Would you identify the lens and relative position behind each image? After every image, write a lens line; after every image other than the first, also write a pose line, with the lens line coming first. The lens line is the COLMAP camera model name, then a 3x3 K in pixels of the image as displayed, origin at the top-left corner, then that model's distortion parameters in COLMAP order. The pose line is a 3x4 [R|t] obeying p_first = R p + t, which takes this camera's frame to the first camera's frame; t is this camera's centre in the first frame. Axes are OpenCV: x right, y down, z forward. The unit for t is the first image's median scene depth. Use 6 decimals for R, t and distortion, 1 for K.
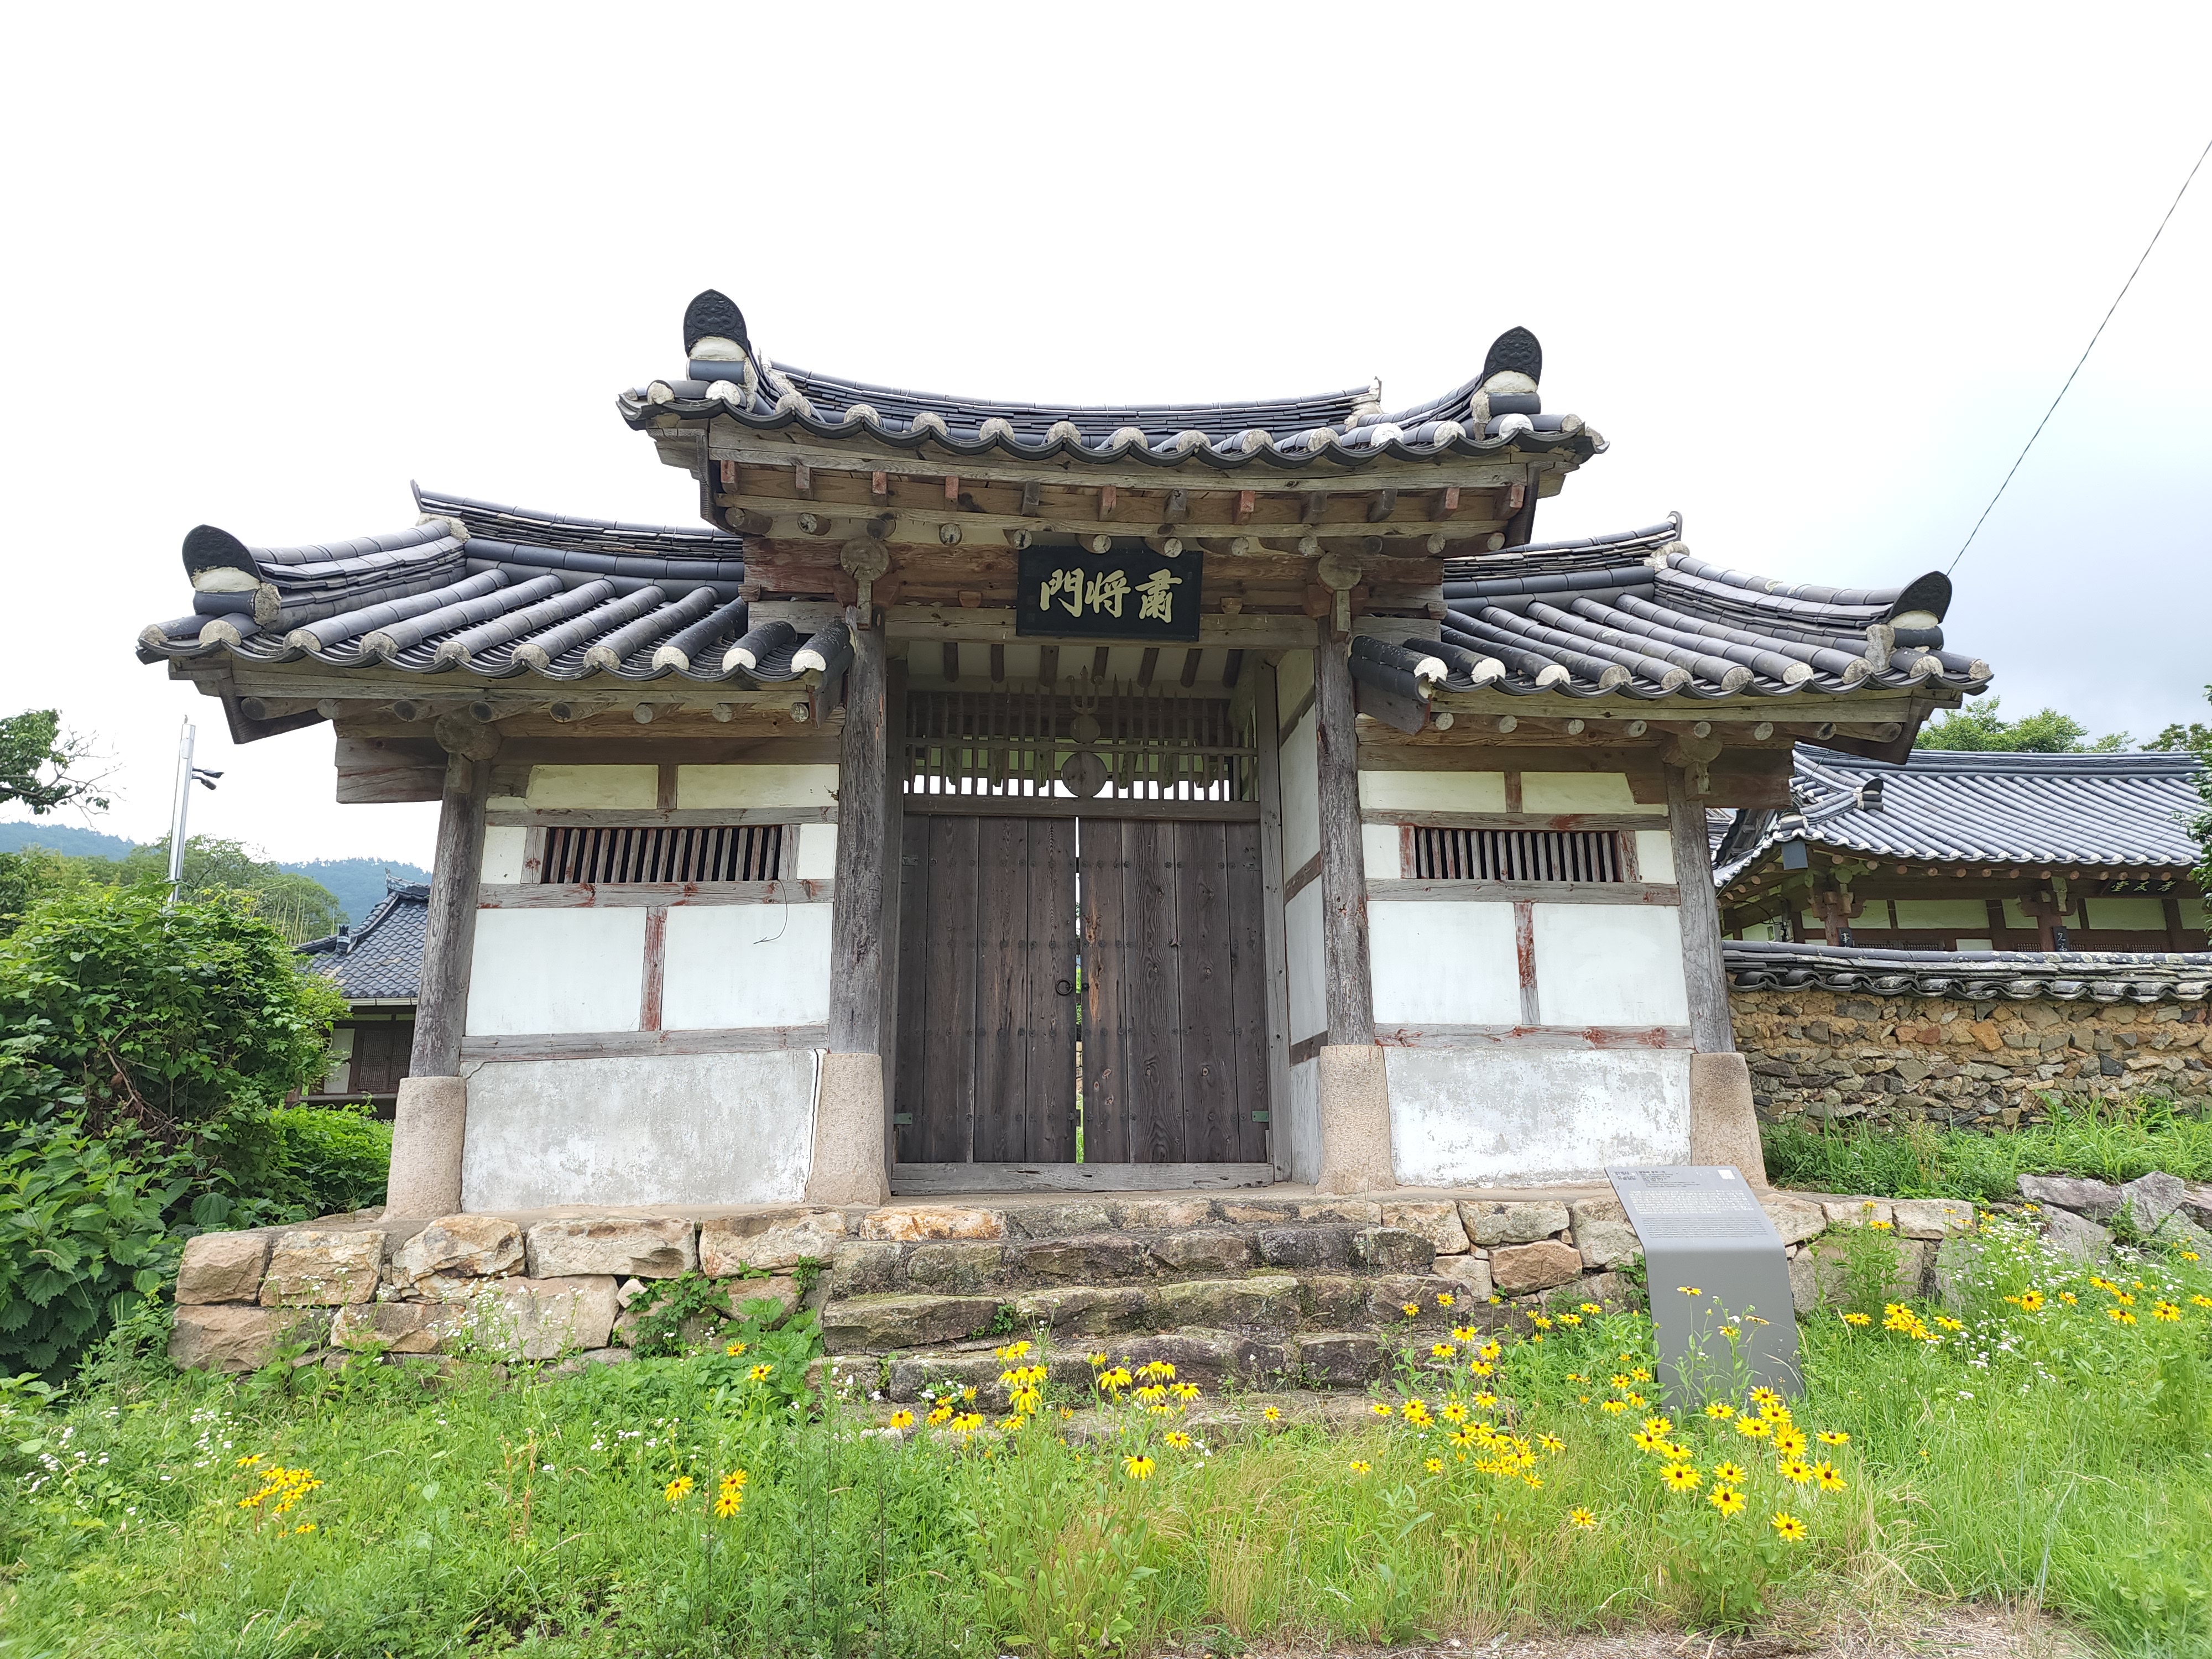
lens RADIAL K [[1434.2, 0, 1101.2], [0, 1434.2, 837.3], [0, 0, 1]] dist [0.101442, -0.115516]
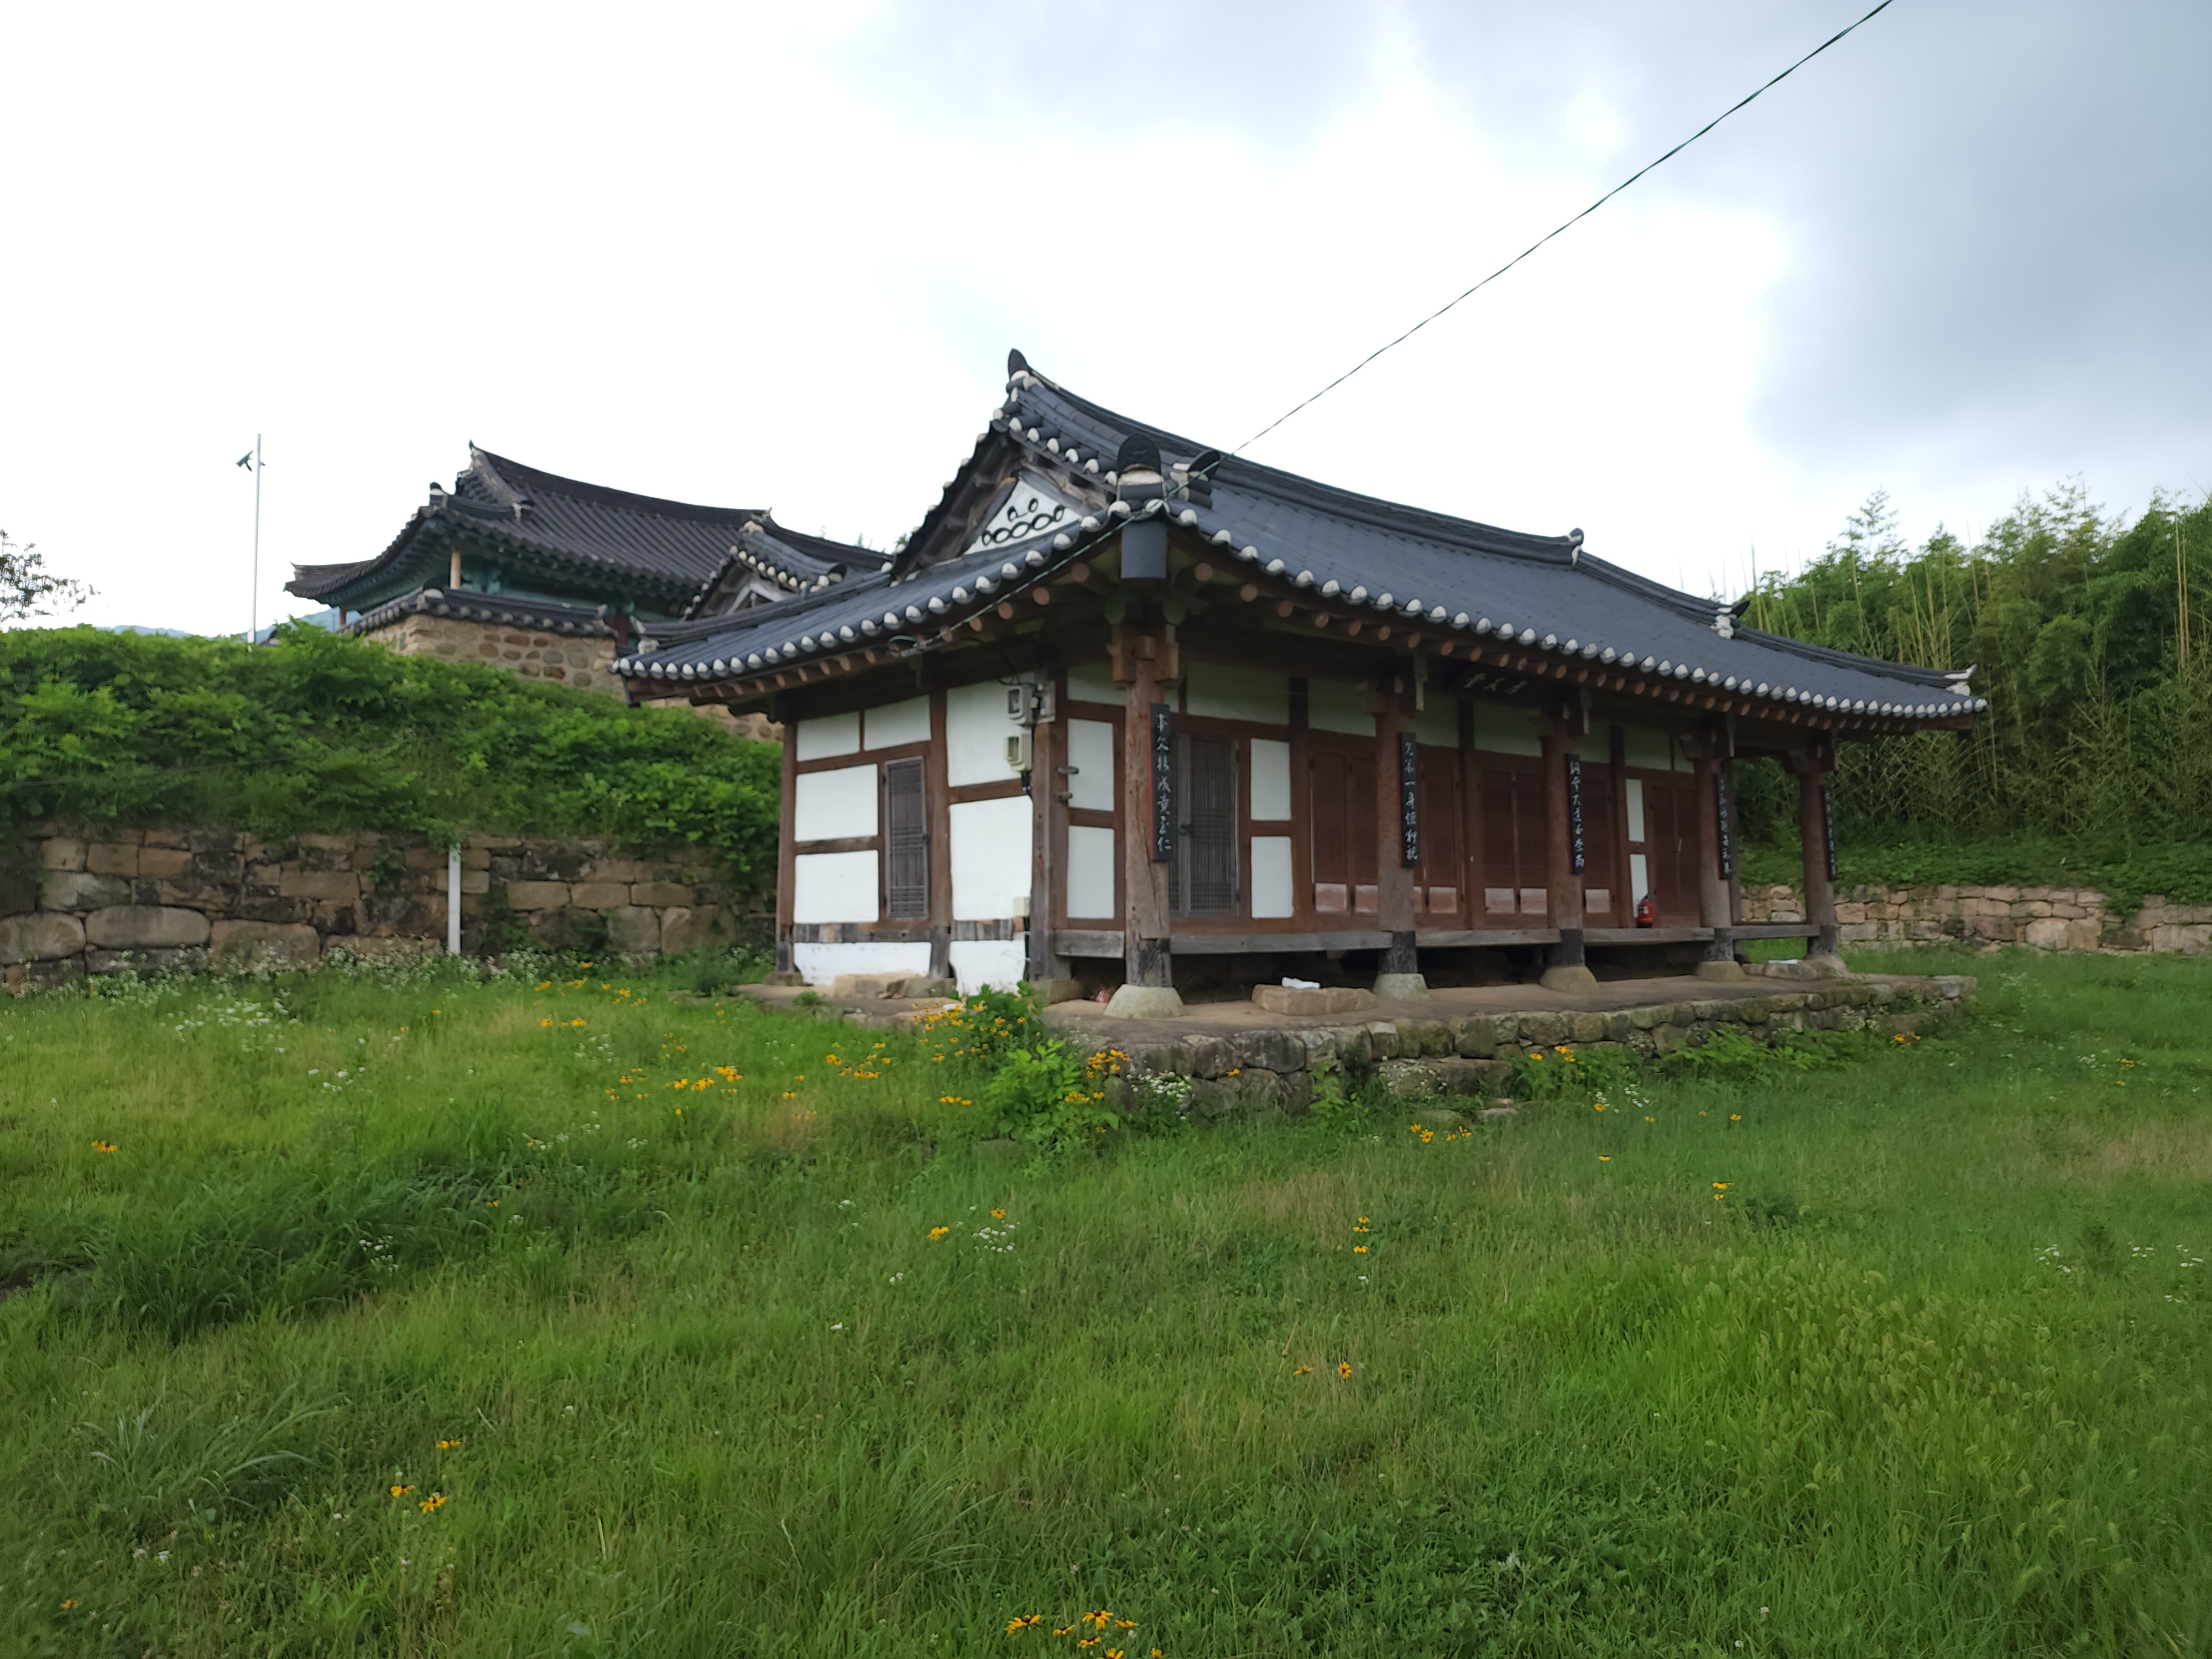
lens RADIAL K [[1434.2, 0, 1101.2], [0, 1434.2, 837.3], [0, 0, 1]] dist [0.101442, -0.115516]
pose [[0.775186, 0.039278, 0.630511, 0.401164], [-0.145313, 0.982389, 0.117457, 0.134959], [-0.614793, -0.182672, 0.767242, 1.565537]]
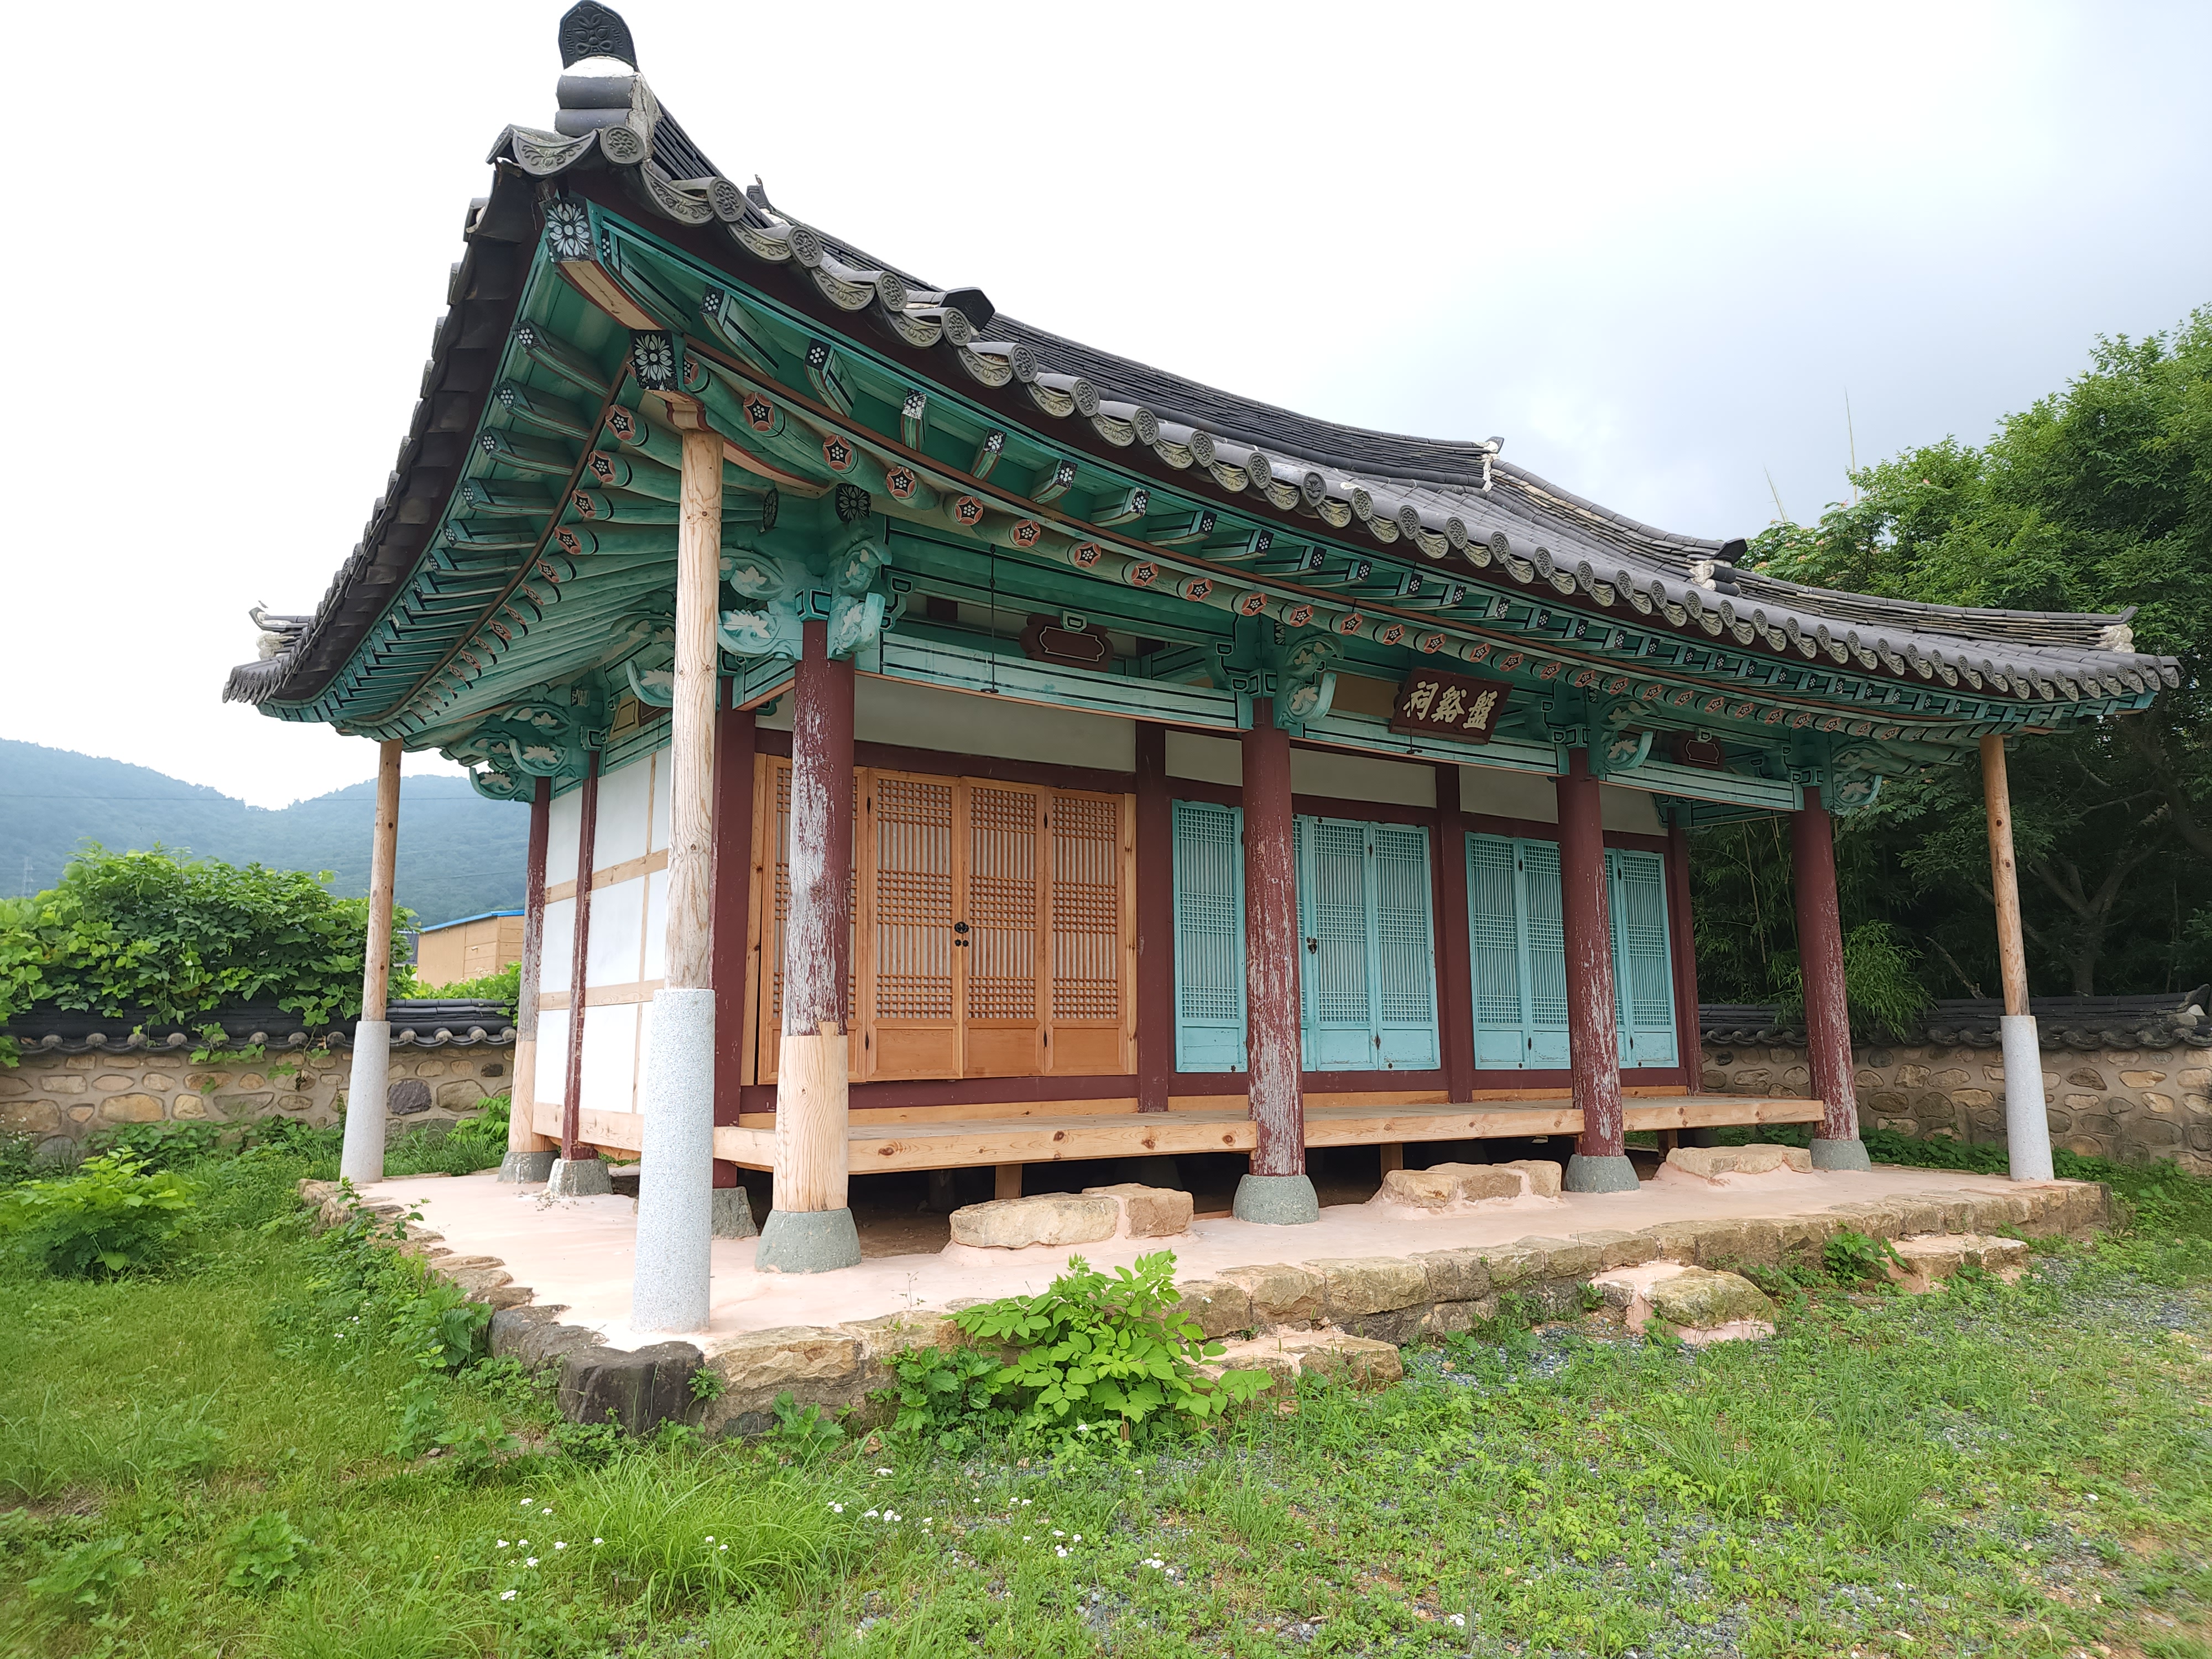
lens RADIAL K [[1434.2, 0, 1101.2], [0, 1434.2, 837.3], [0, 0, 1]] dist [0.101442, -0.115516]
pose [[0.870646, 0.098840, 0.481878, 0.488716], [-0.130267, 0.990959, 0.032104, 0.146652], [-0.474349, -0.090723, 0.875650, 1.885655]]
